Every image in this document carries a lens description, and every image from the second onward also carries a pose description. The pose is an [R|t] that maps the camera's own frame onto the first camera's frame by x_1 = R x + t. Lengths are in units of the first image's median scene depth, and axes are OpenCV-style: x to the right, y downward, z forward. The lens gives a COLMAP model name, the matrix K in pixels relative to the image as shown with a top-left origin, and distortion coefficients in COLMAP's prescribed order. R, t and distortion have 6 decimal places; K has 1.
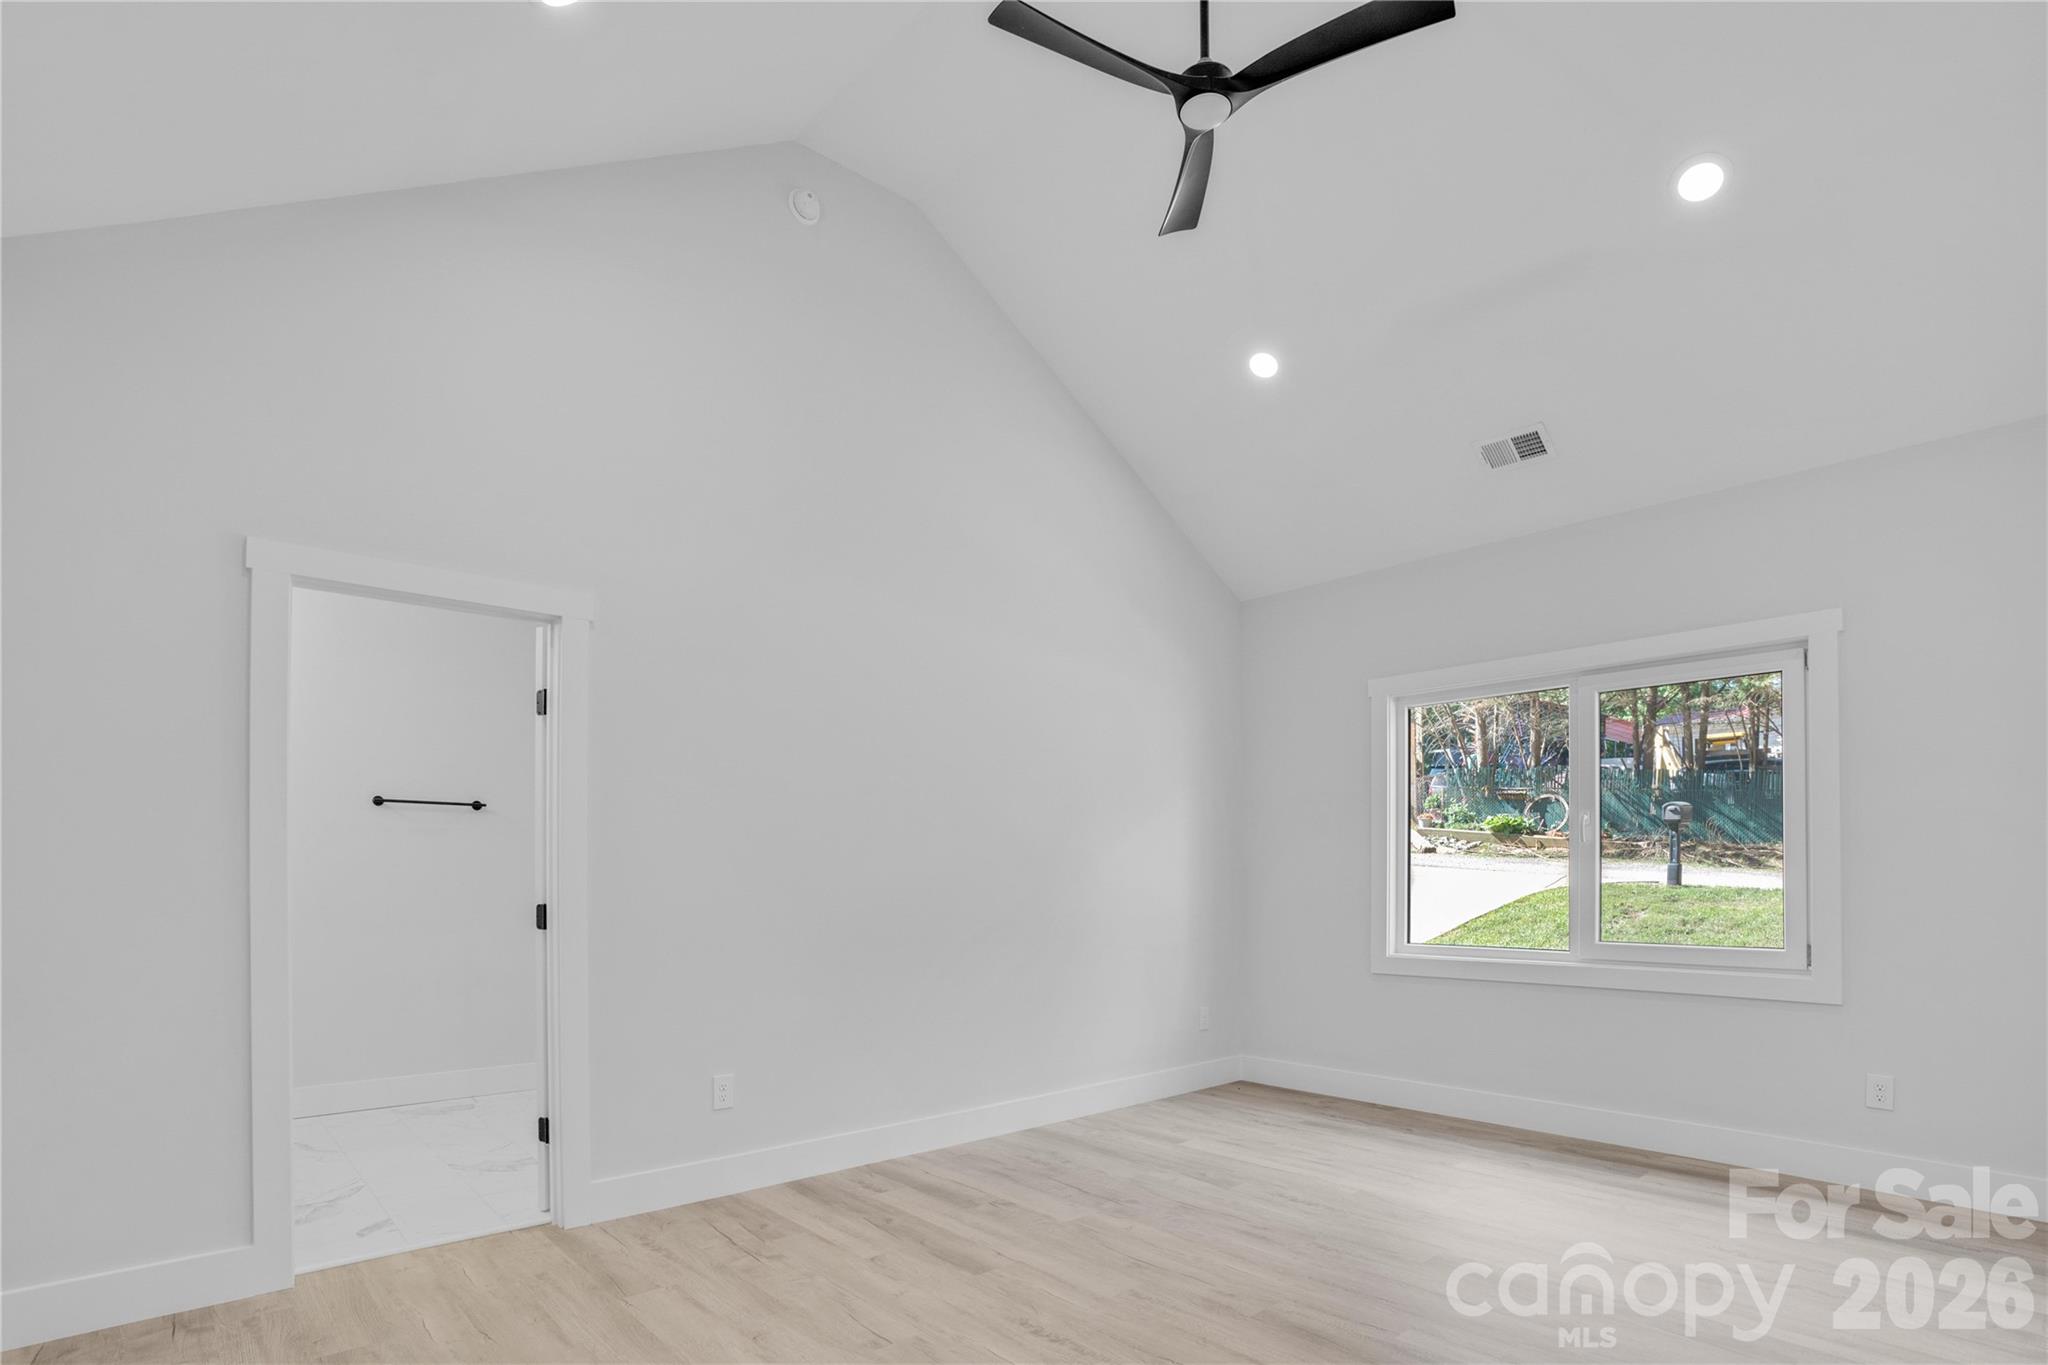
lens RADIAL K [[970.6, 0, 983.3], [0, 970.6, 860.1], [0, 0, 1]] dist [-0.063072, 0.018431]
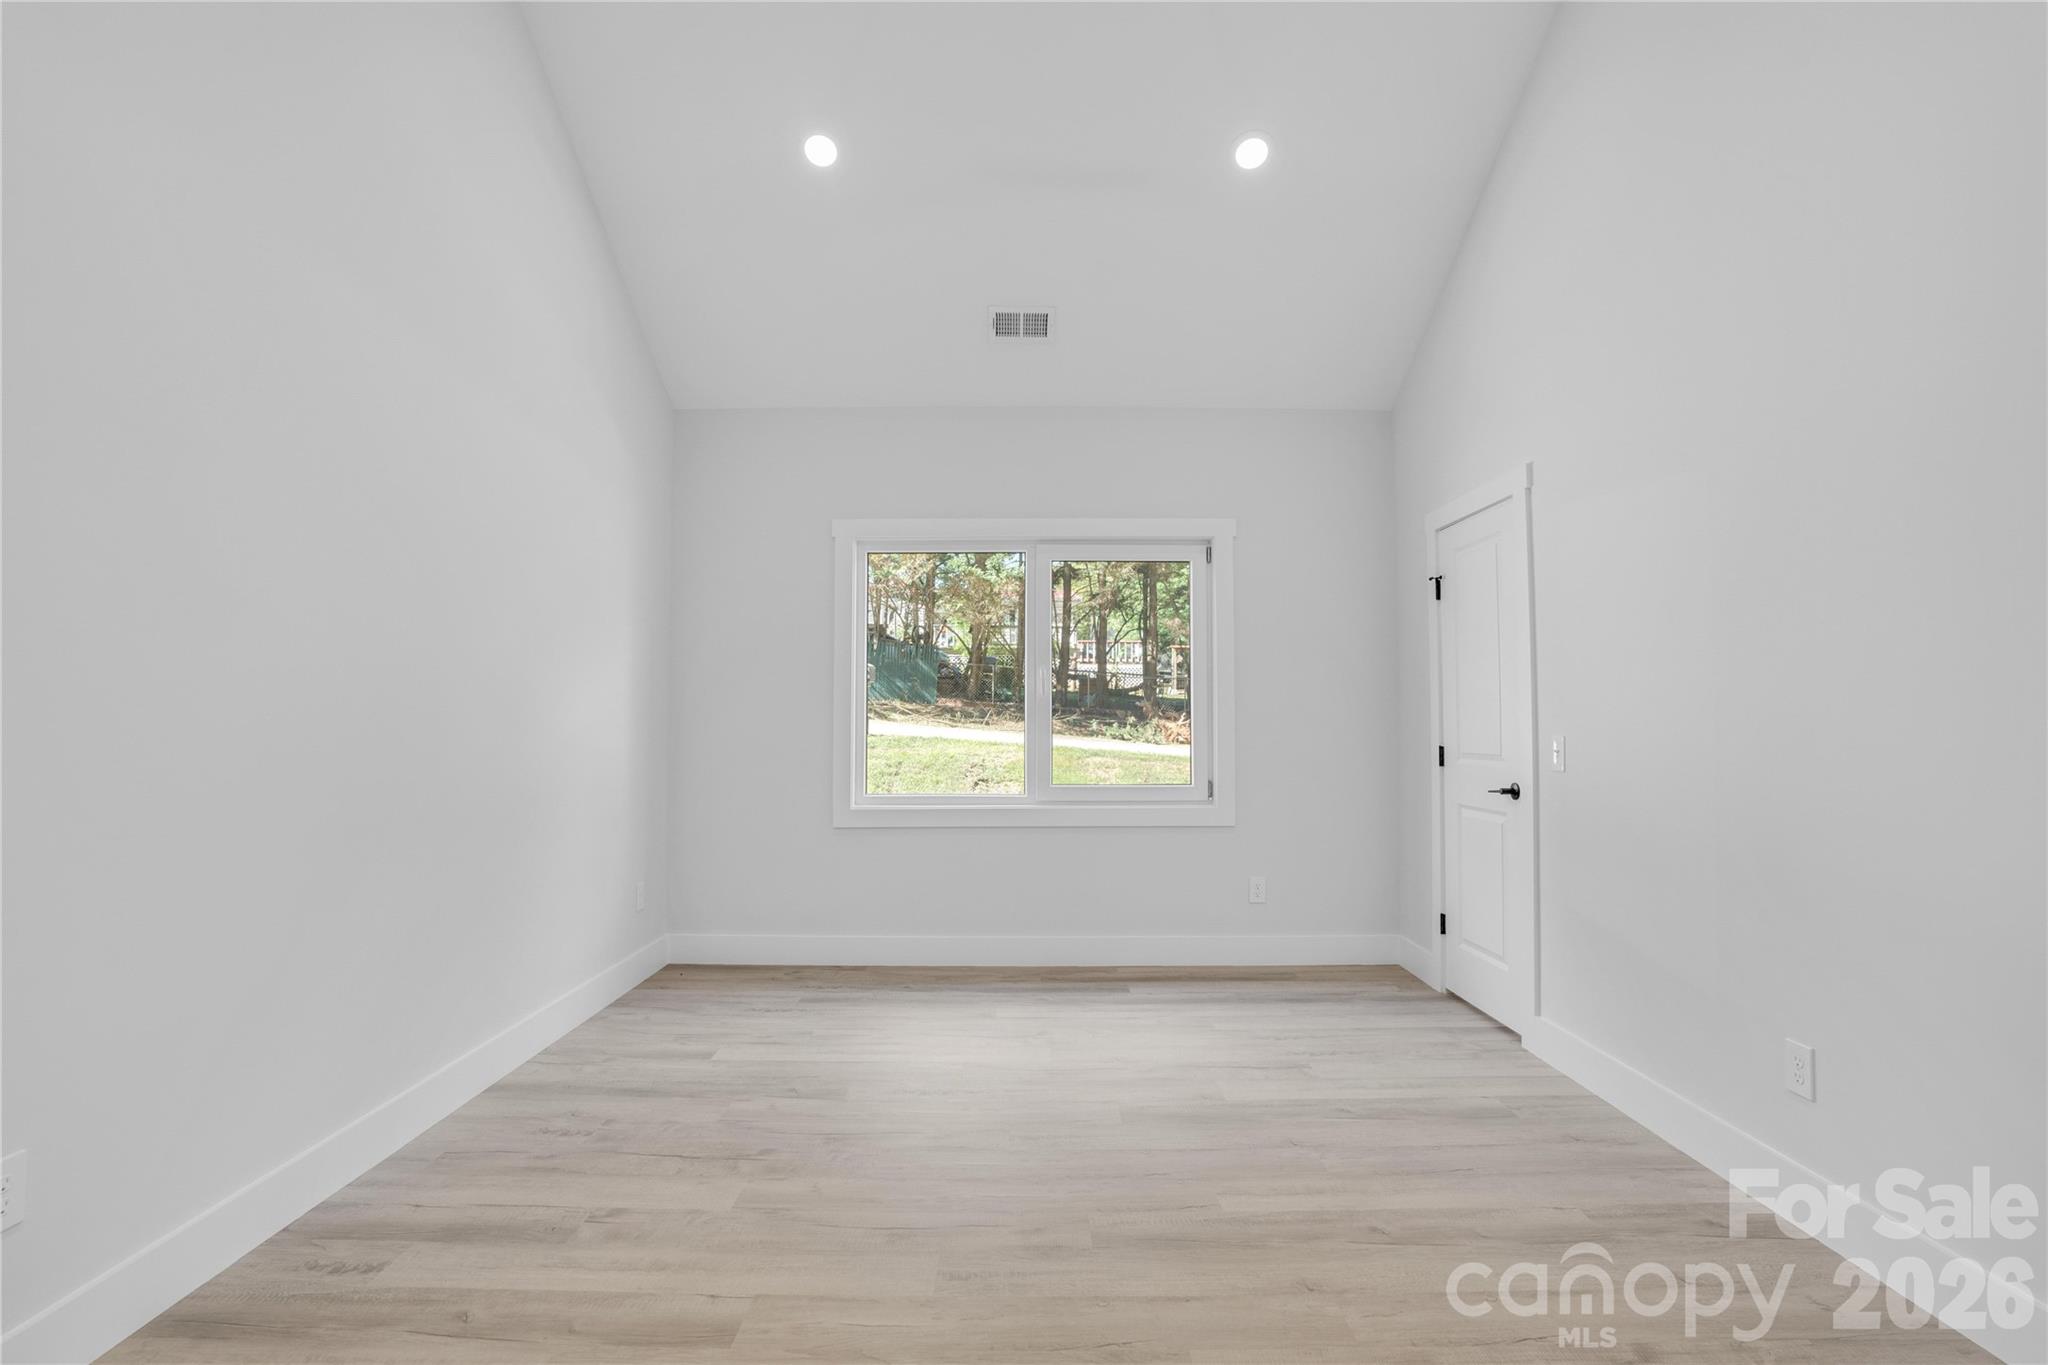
lens RADIAL K [[970.6, 0, 1029.1], [0, 970.6, 686.8], [0, 0, 1]] dist [-0.063072, 0.018431]
pose [[0.660133, 0.031824, 0.750474, -0.238259], [-0.013627, 0.999445, -0.030395, 0.006796], [-0.751025, 0.009838, 0.660201, 0.287610]]
